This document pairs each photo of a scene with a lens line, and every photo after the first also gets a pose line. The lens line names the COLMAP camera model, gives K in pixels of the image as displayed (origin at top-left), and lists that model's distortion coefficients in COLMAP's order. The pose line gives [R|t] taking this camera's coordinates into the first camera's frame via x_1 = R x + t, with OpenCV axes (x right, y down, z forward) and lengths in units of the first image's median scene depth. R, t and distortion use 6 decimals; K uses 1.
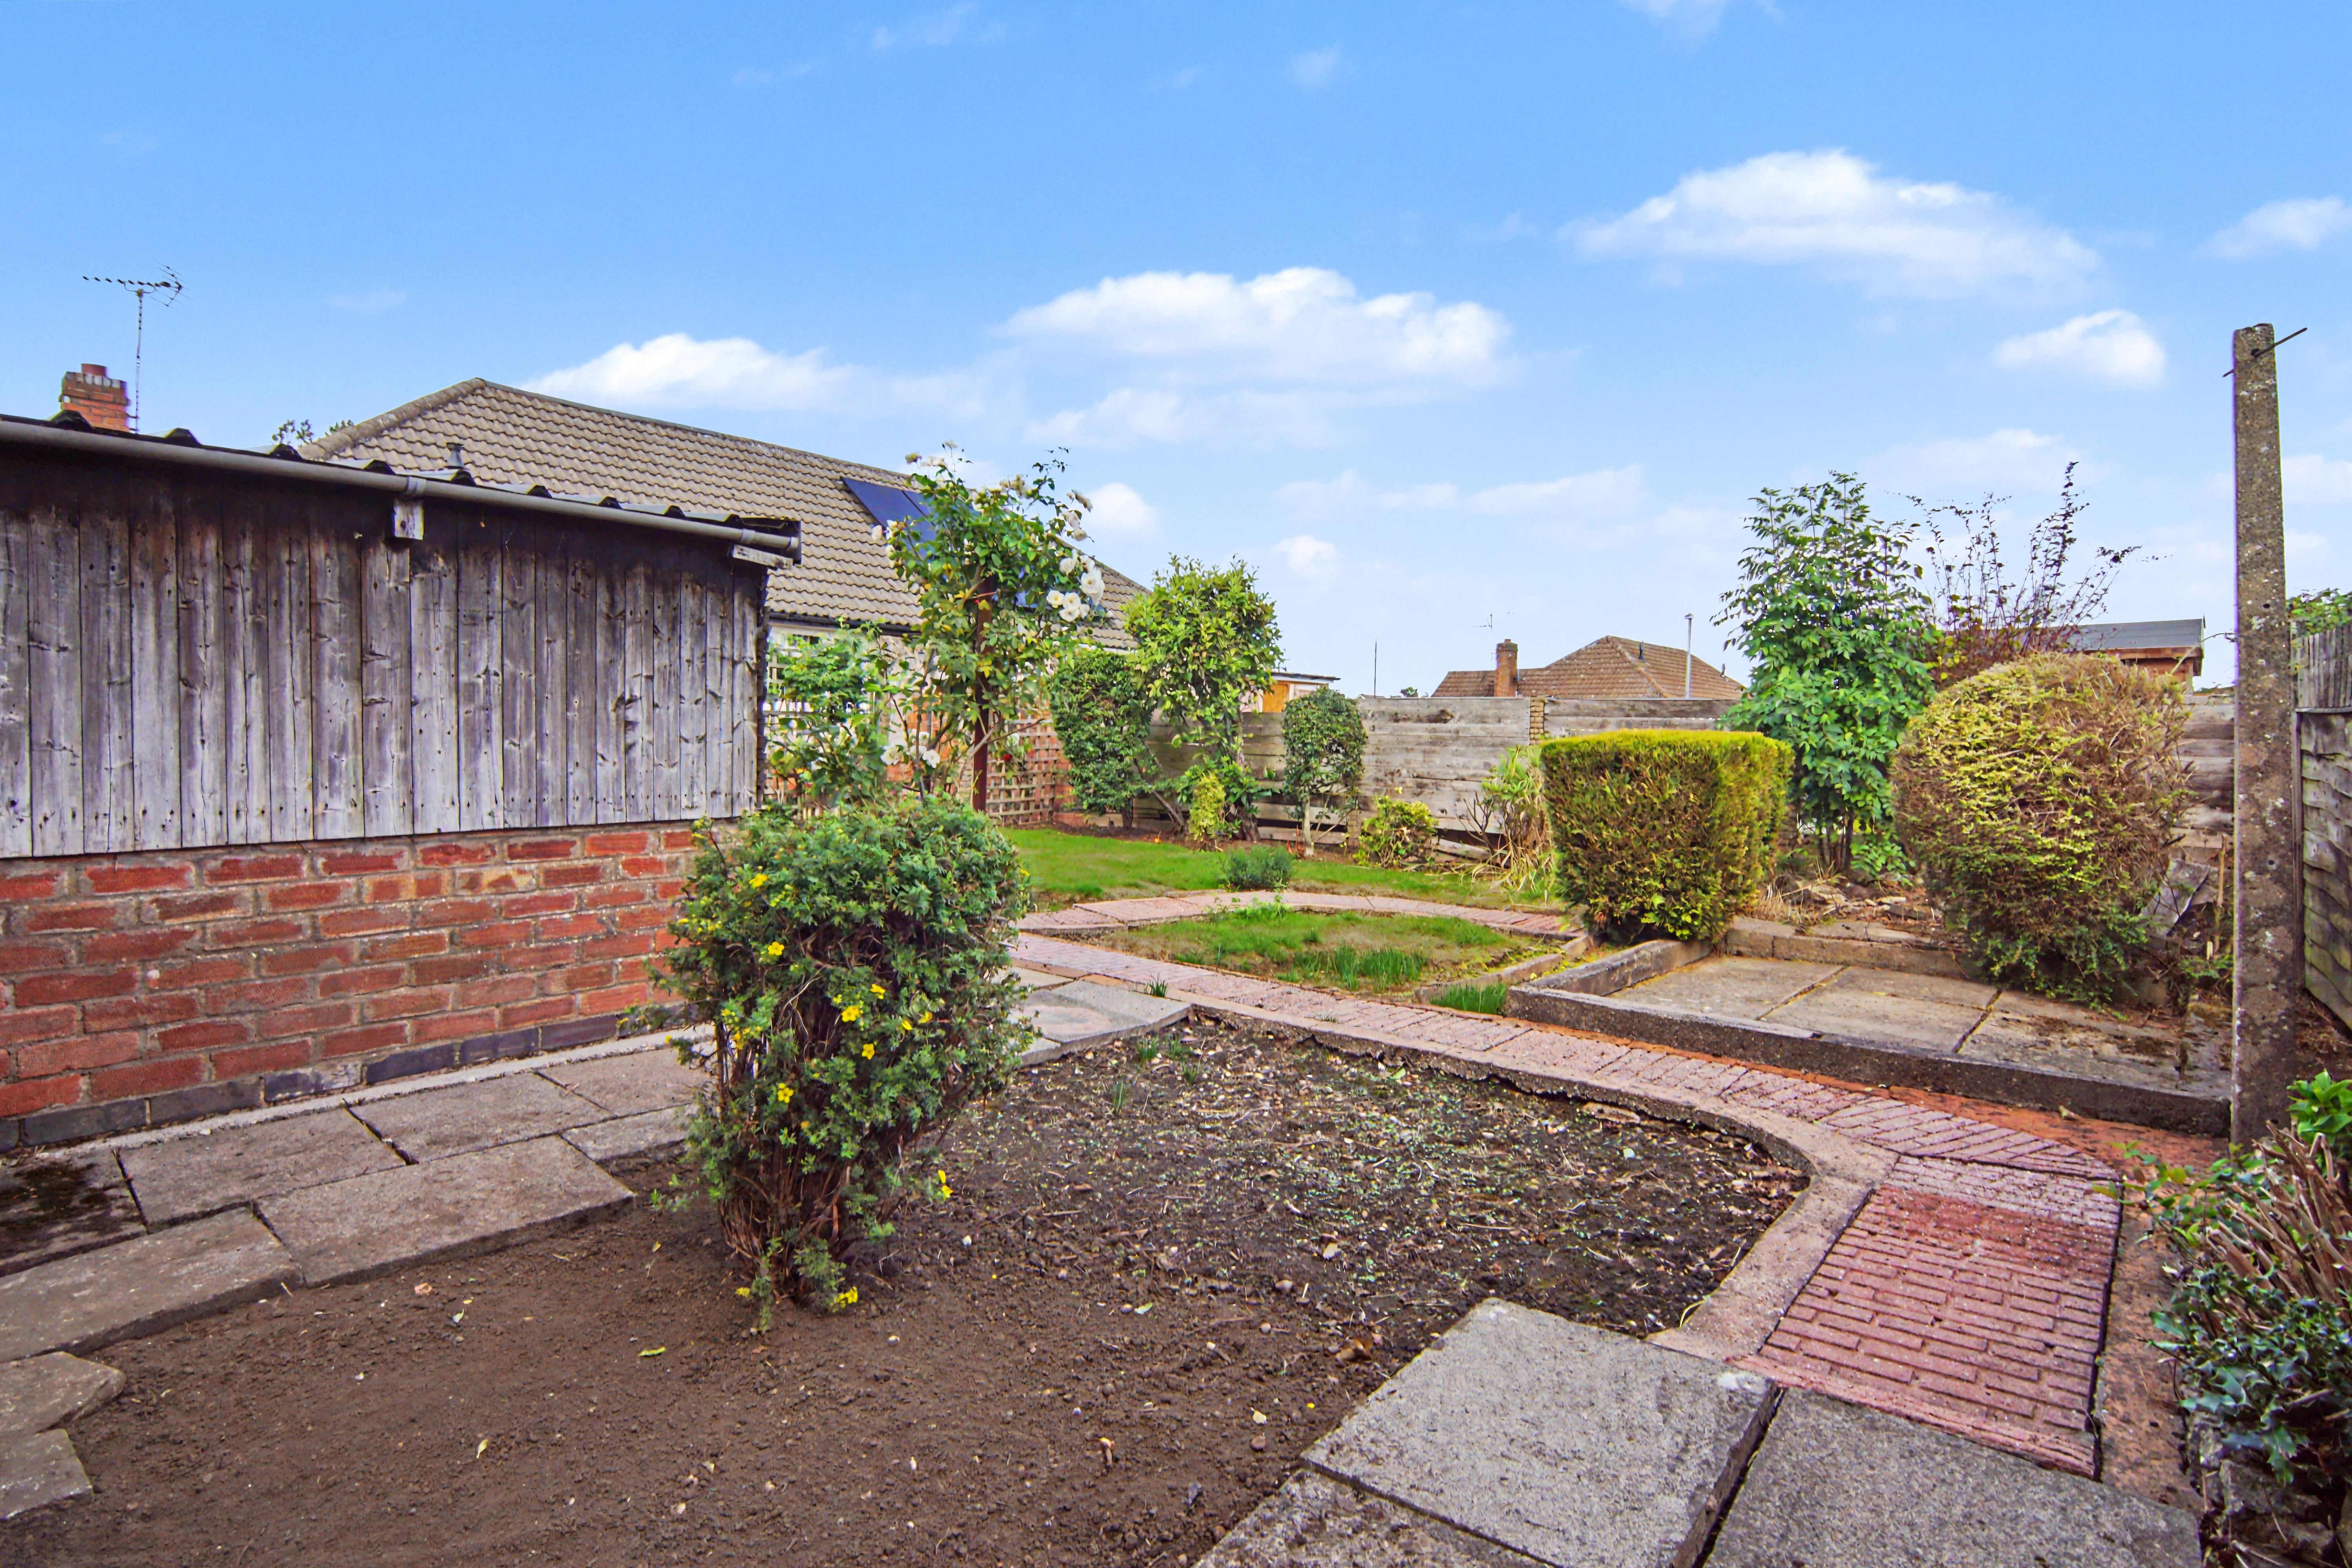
lens RADIAL K [[1130.1, 0, 1163.9], [0, 1130.1, 800.2], [0, 0, 1]] dist [0.044676, -0.028911]
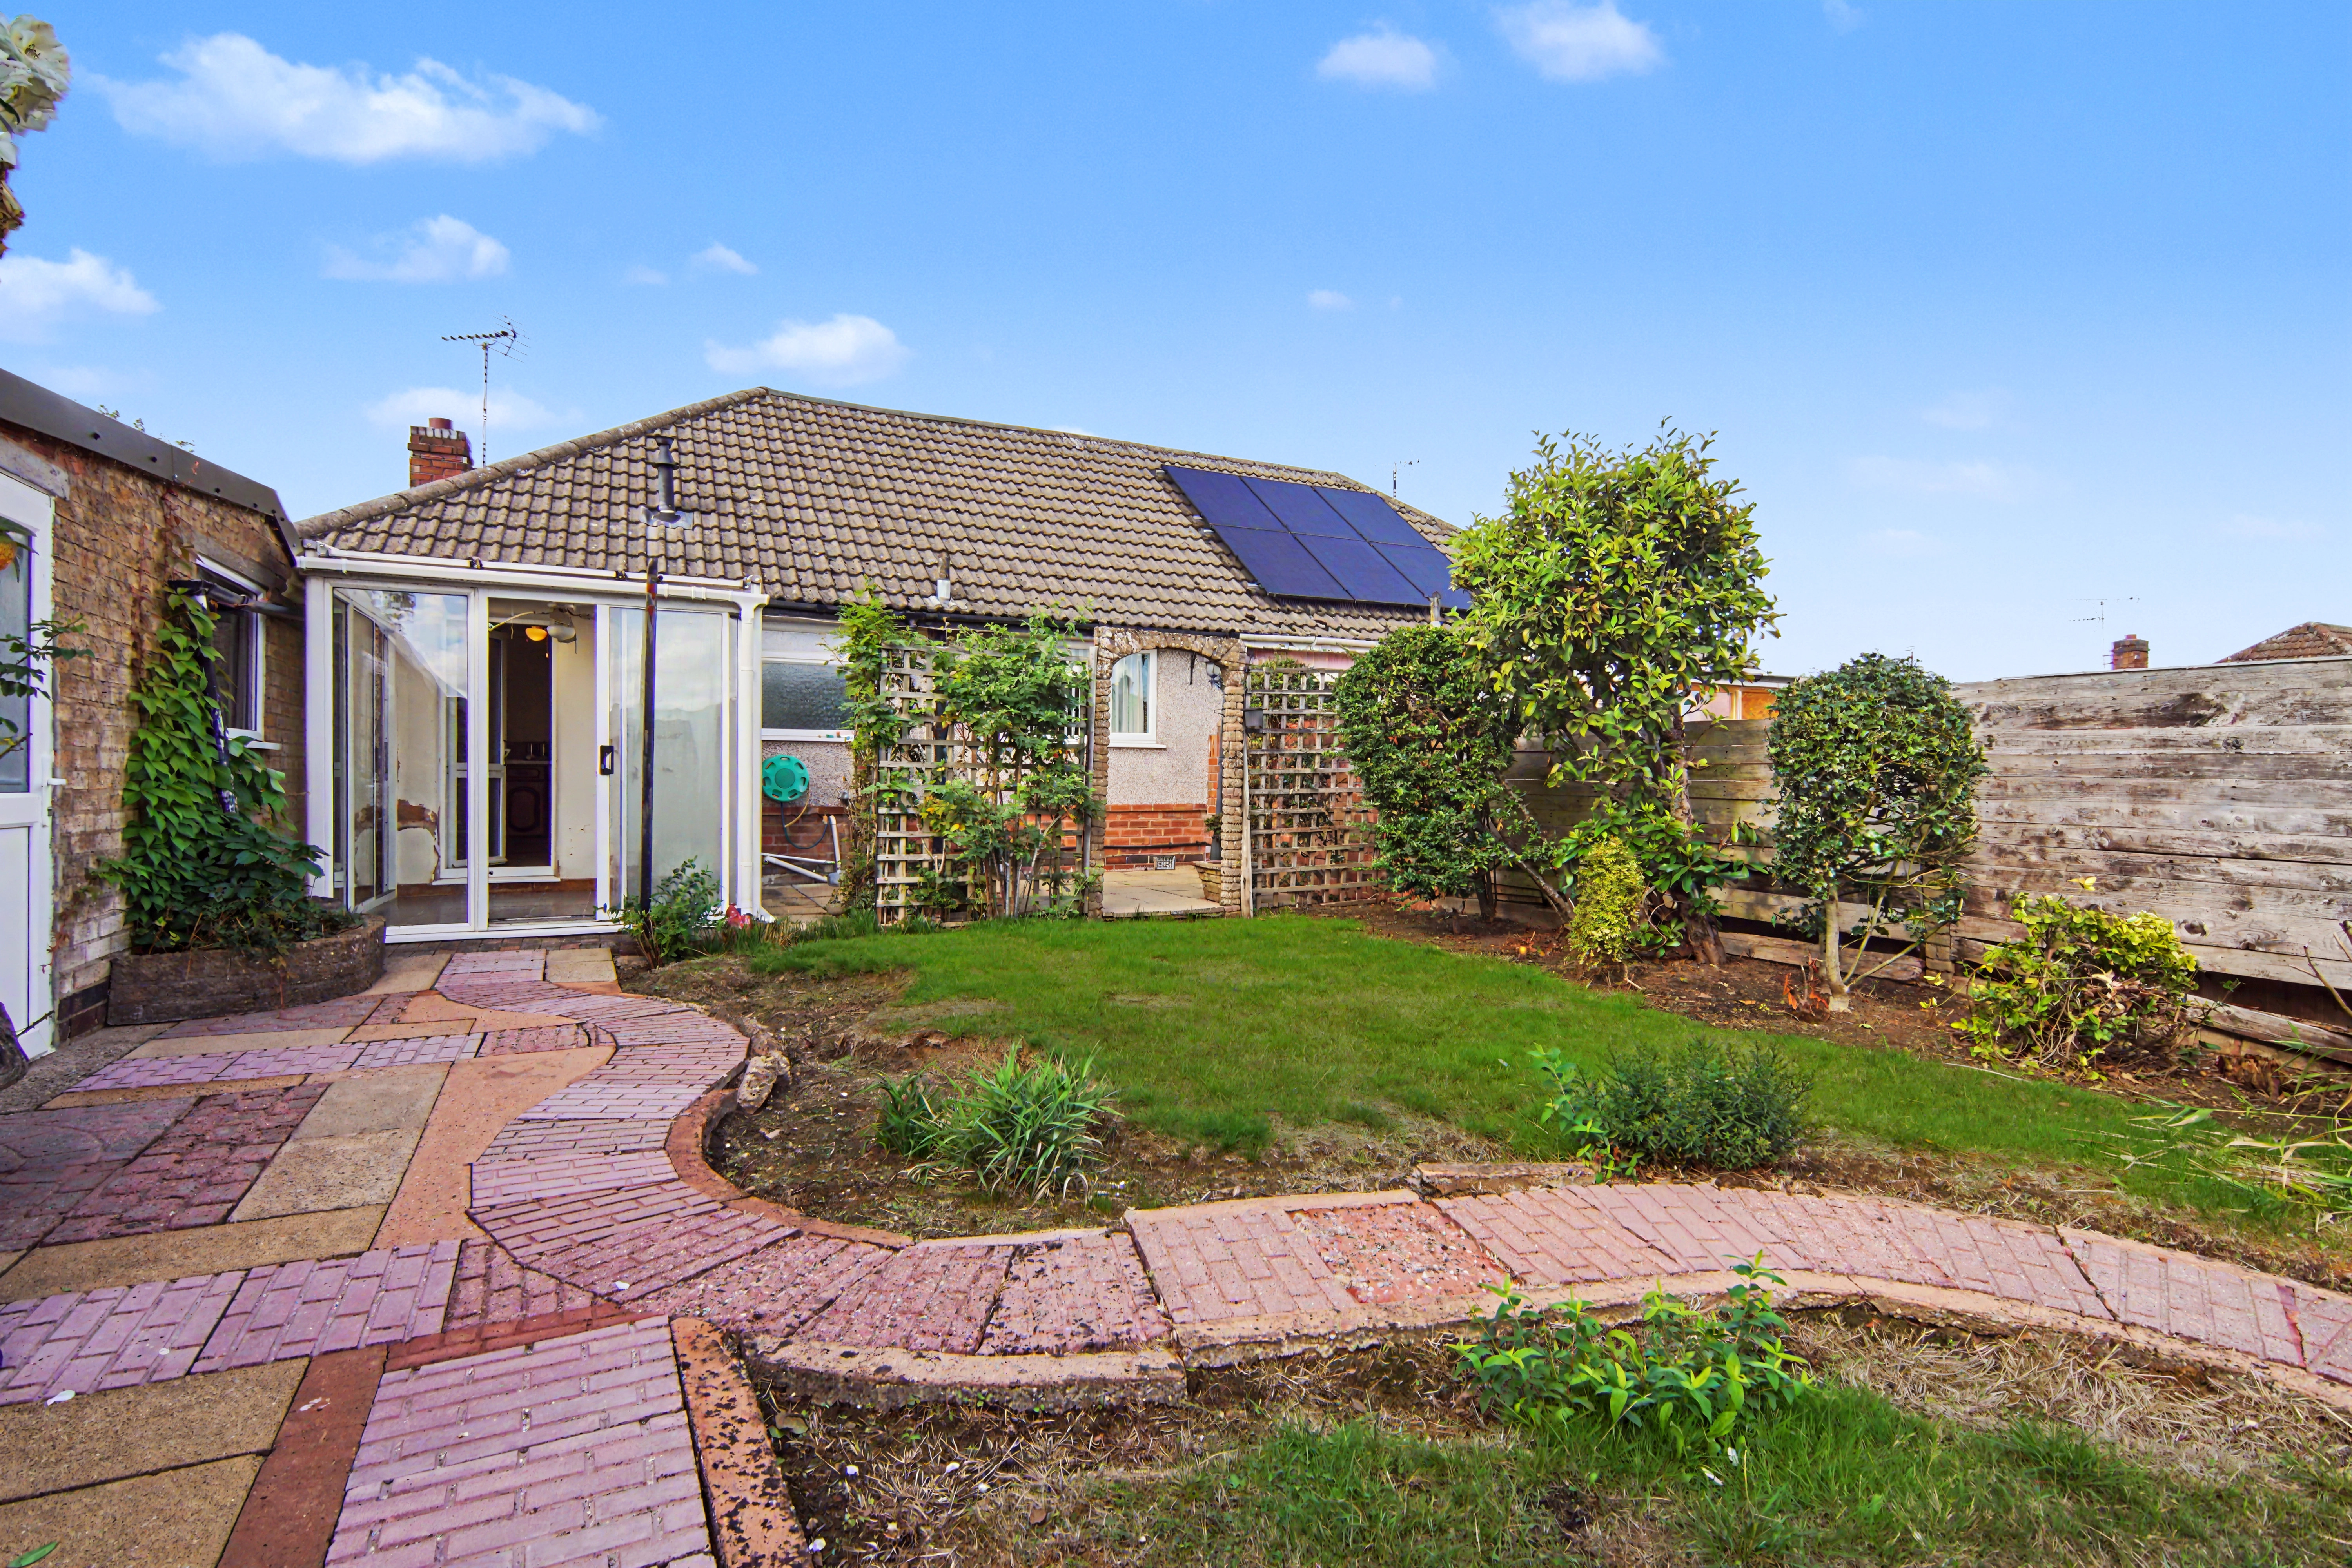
lens RADIAL K [[1130.1, 0, 1163.9], [0, 1130.1, 800.2], [0, 0, 1]] dist [0.044676, -0.028911]
pose [[0.926033, -0.004565, -0.377416, 0.045524], [-0.010262, 0.999253, -0.037266, -0.017783], [0.377304, 0.038383, 0.925294, 0.420038]]
